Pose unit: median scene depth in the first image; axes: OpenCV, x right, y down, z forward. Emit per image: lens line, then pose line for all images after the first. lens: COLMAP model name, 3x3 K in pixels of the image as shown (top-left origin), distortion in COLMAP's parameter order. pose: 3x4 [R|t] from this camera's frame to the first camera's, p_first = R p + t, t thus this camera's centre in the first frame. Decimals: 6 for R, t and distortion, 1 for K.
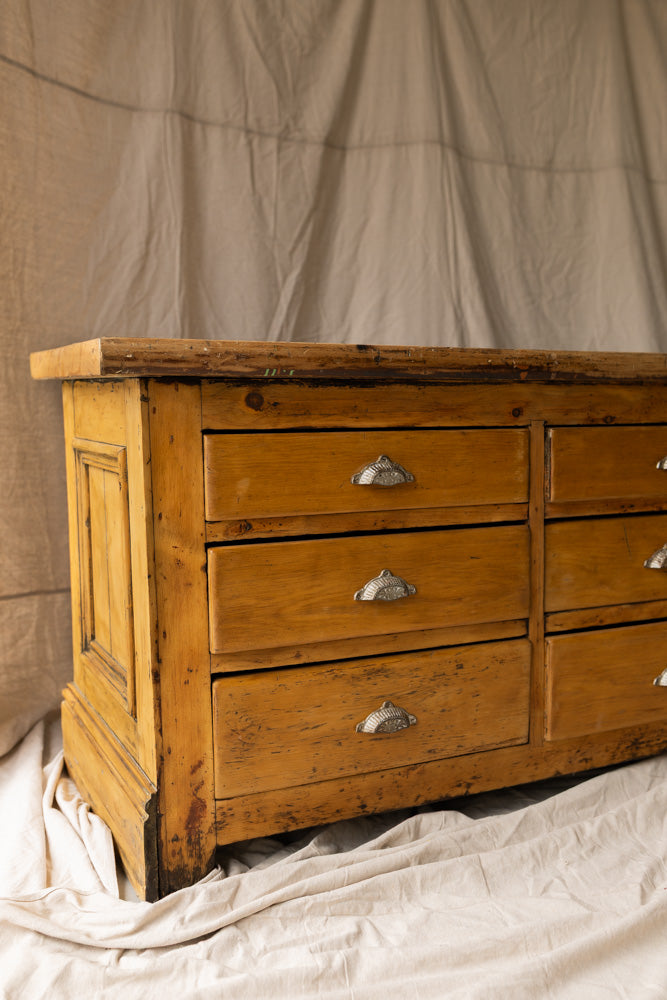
lens RADIAL K [[915.7, 0, 333.6], [0, 915.7, 468.1], [0, 0, 1]] dist [-0.015284, -0.006883]
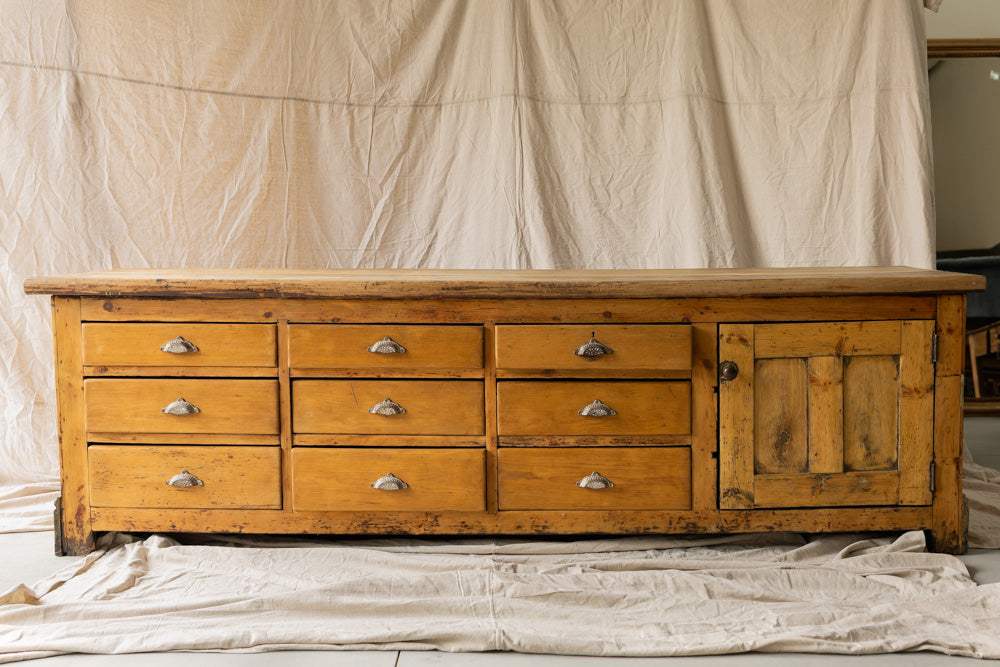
lens RADIAL K [[977.1, 0, 592.8], [0, 977.1, 269.2], [0, 0, 1]] dist [0.019285, -0.081321]
pose [[0.918390, 0.023729, -0.394965, 1.477979], [-0.040658, 0.998576, -0.034545, -0.106818], [0.393582, 0.047784, 0.918047, -0.467910]]
